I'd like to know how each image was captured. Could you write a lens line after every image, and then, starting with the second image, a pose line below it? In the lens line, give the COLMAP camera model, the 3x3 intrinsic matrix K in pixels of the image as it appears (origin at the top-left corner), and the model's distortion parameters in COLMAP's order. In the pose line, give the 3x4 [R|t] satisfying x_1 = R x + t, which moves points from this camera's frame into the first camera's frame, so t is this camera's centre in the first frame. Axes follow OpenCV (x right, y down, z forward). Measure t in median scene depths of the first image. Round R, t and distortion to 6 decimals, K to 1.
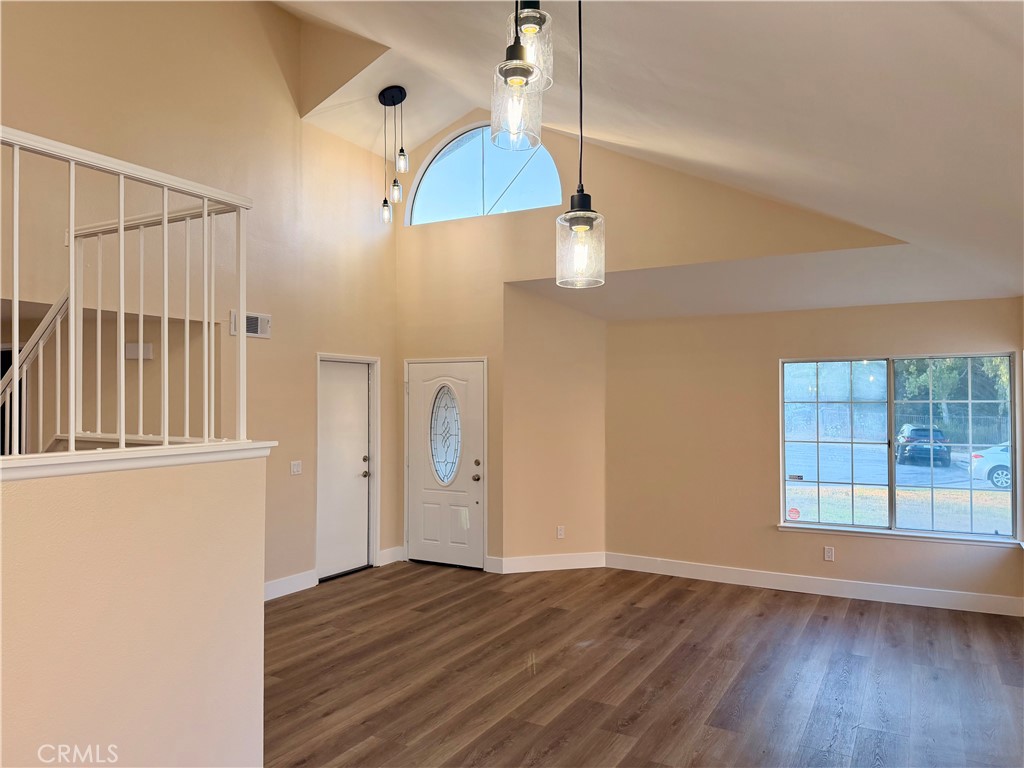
lens RADIAL K [[717.6, 0, 517.2], [0, 717.6, 386.6], [0, 0, 1]] dist [0.118193, -0.163547]
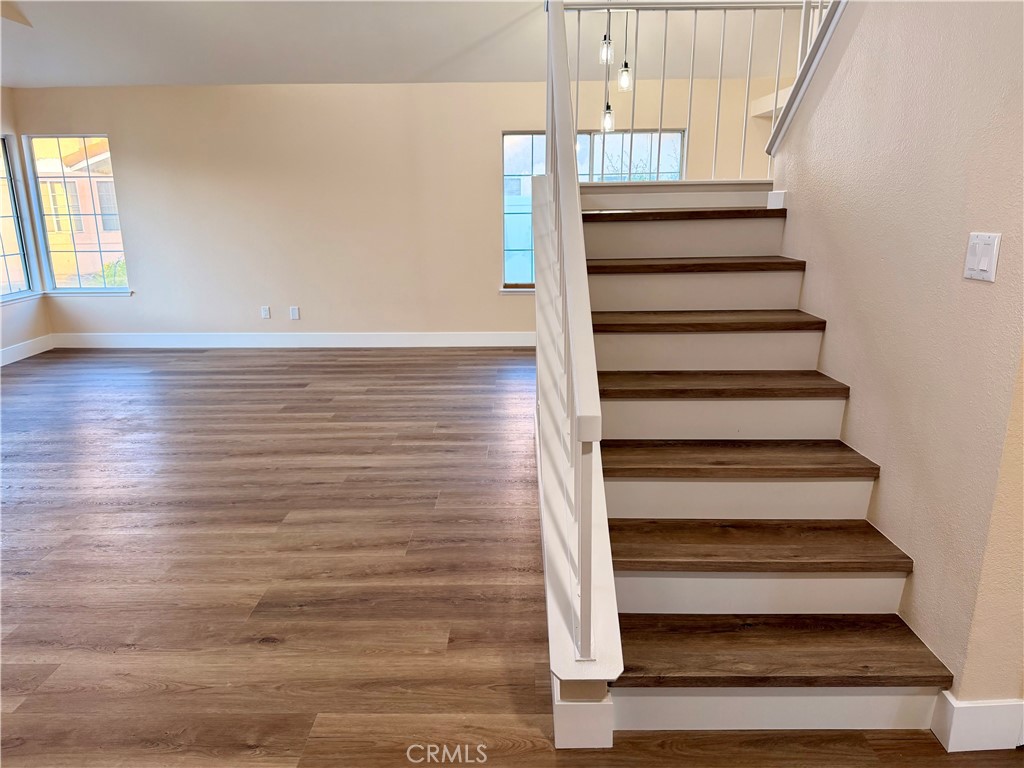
lens RADIAL K [[717.6, 0, 517.2], [0, 717.6, 386.6], [0, 0, 1]] dist [0.118193, -0.163547]
pose [[-0.484323, -0.212985, 0.848569, -1.228753], [-0.012691, 0.971524, 0.236603, 0.087152], [-0.874797, 0.103823, -0.473234, 1.295697]]
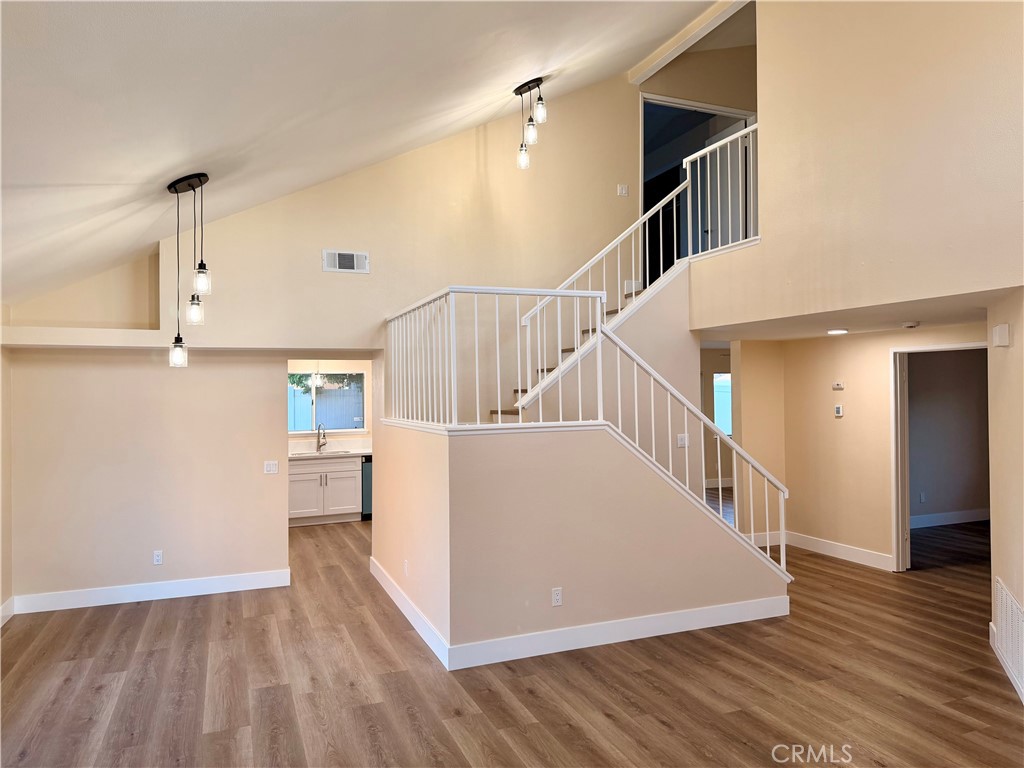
lens RADIAL K [[717.6, 0, 517.2], [0, 717.6, 386.6], [0, 0, 1]] dist [0.118193, -0.163547]
pose [[-0.624495, 0.010027, -0.780964, 0.613266], [0.034265, 0.999307, -0.014570, 0.000571], [0.780277, -0.035859, -0.624406, 1.562437]]
